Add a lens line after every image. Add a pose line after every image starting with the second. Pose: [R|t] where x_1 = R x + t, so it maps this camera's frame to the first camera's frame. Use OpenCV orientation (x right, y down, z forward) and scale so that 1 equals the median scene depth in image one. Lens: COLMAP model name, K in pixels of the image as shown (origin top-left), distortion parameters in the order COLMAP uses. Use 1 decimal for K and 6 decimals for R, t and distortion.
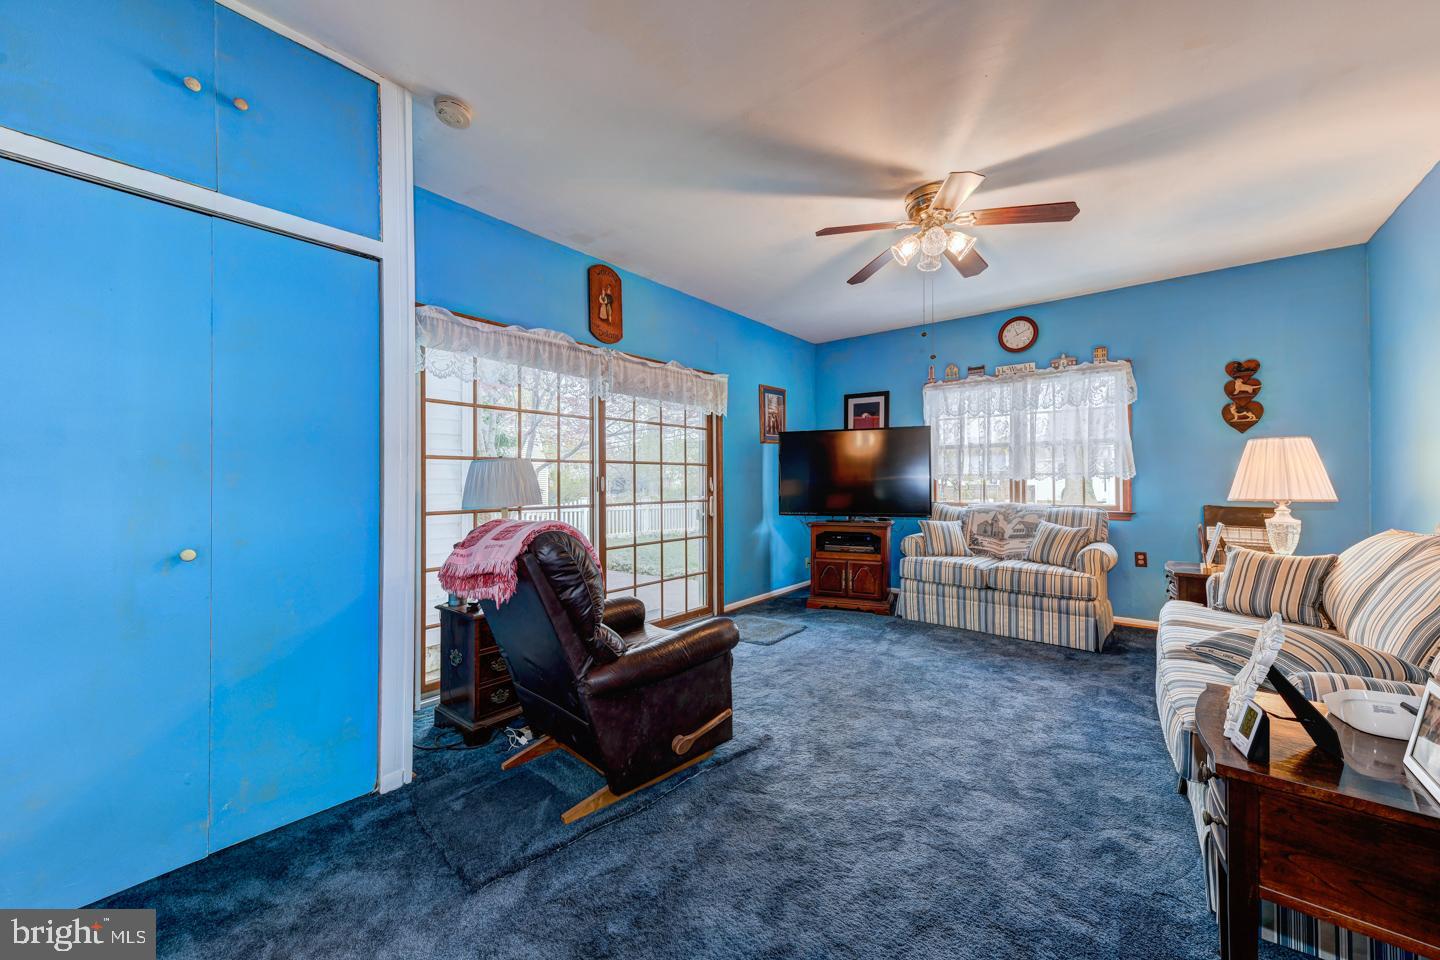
lens RADIAL K [[542.8, 0, 714.6], [0, 542.8, 478.6], [0, 0, 1]] dist [0.014588, -0.000819]
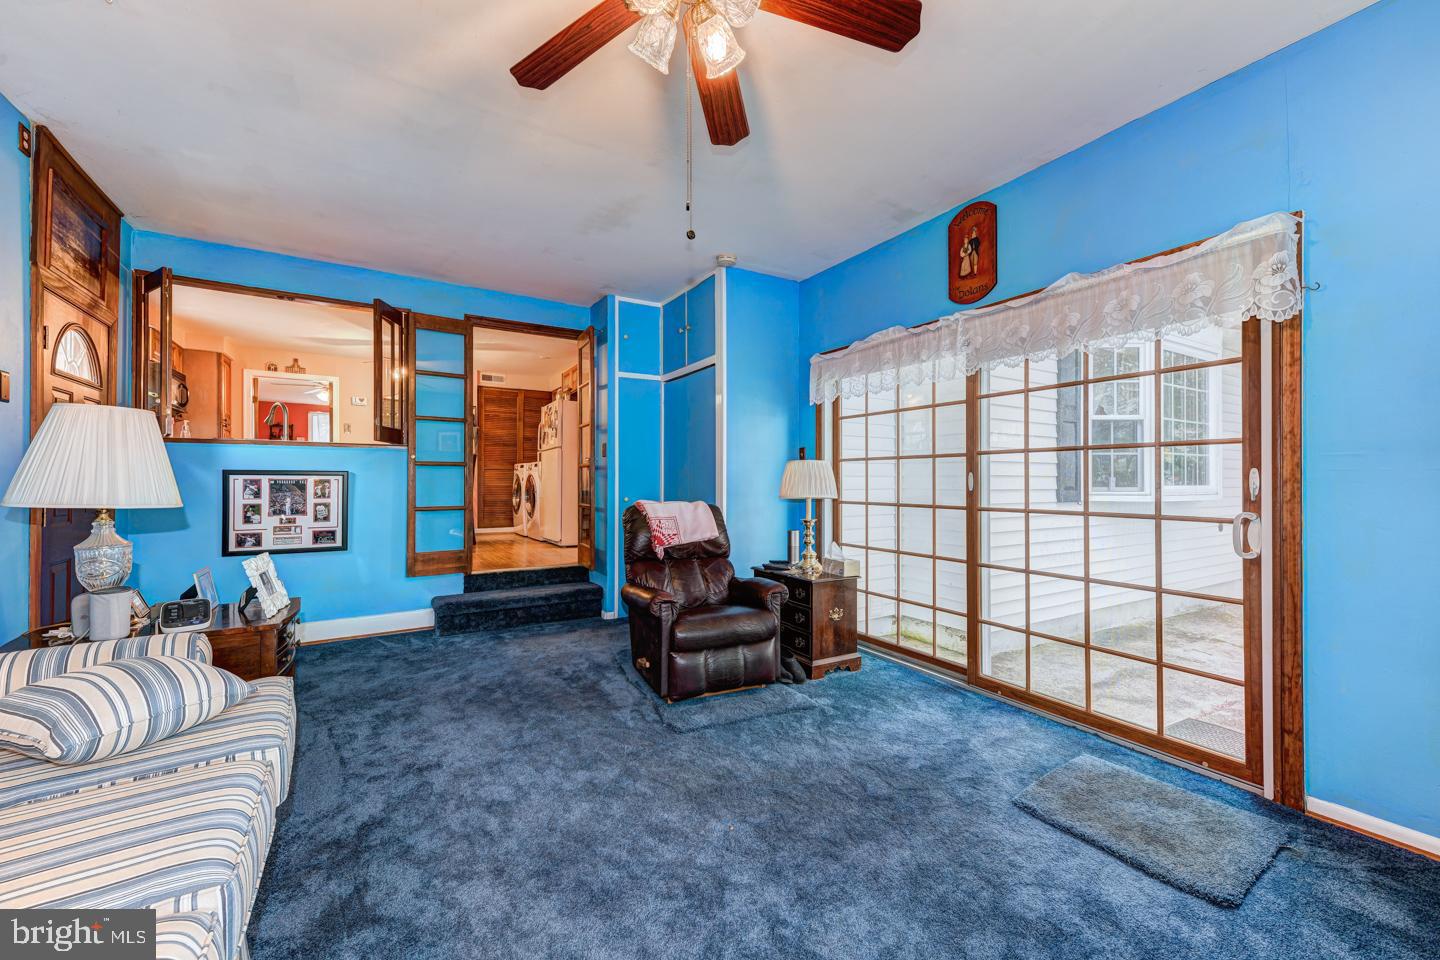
lens RADIAL K [[542.8, 0, 724.7], [0, 542.8, 476.8], [0, 0, 1]] dist [0.014588, -0.000819]
pose [[-0.328976, 0.007860, -0.944306, 0.546687], [0.006850, 0.999959, 0.005937, -0.001522], [0.944314, -0.004515, -0.329016, 0.746970]]
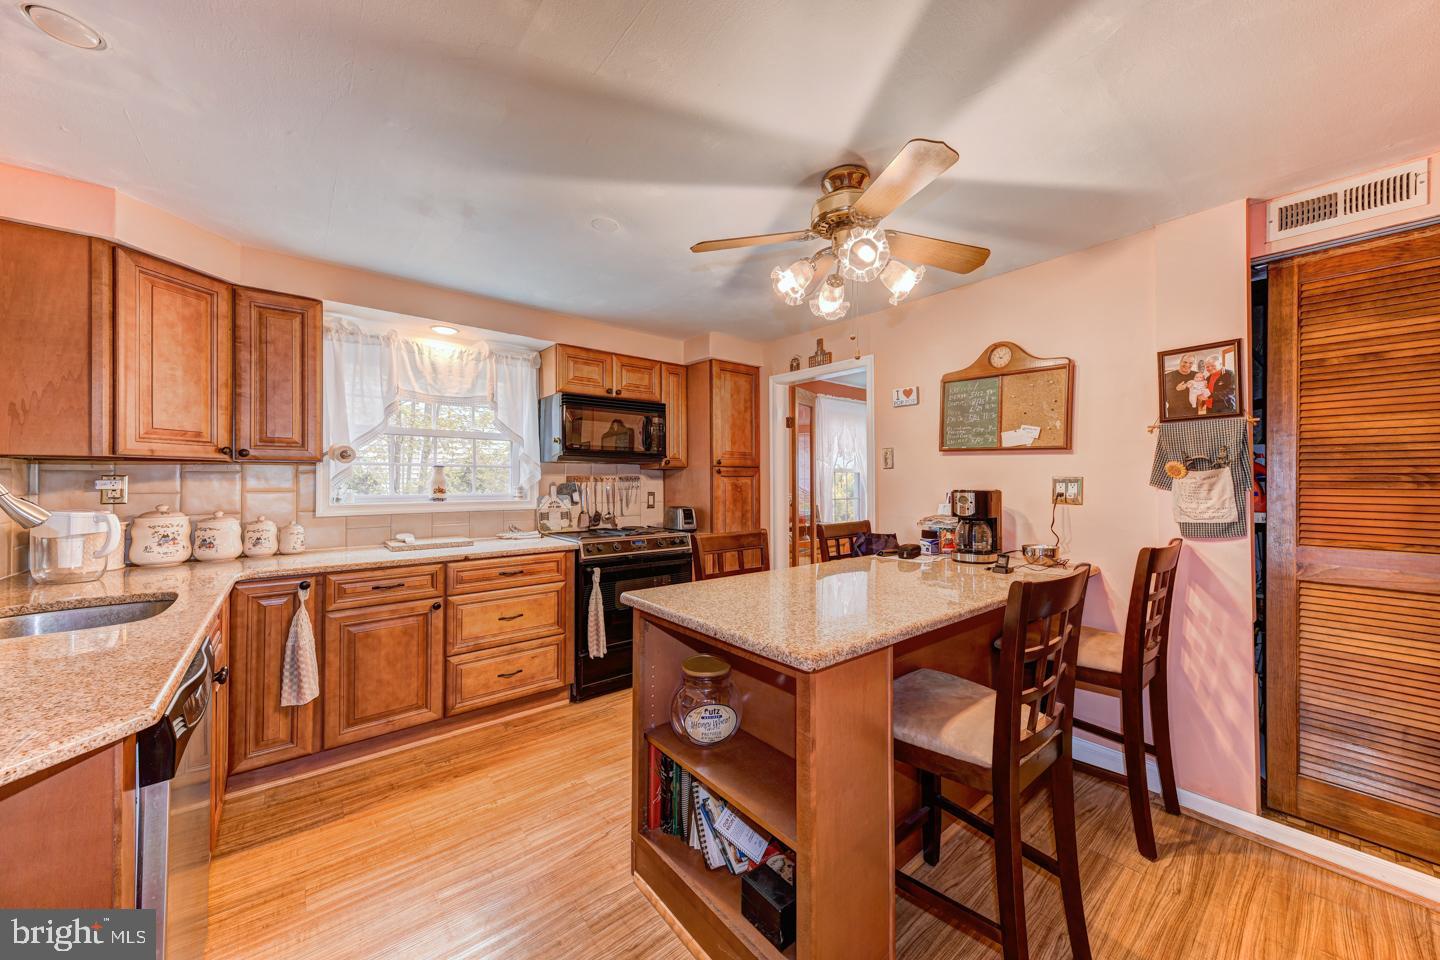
lens RADIAL K [[512.2, 0, 717.7], [0, 512.2, 476.8], [0, 0, 1]] dist [0.012436, -0.001640]
pose [[-0.976427, 0.015464, 0.215291, -0.472136], [0.013282, 0.999845, -0.011577, -0.104252], [-0.215437, -0.008445, -0.976481, -0.035032]]
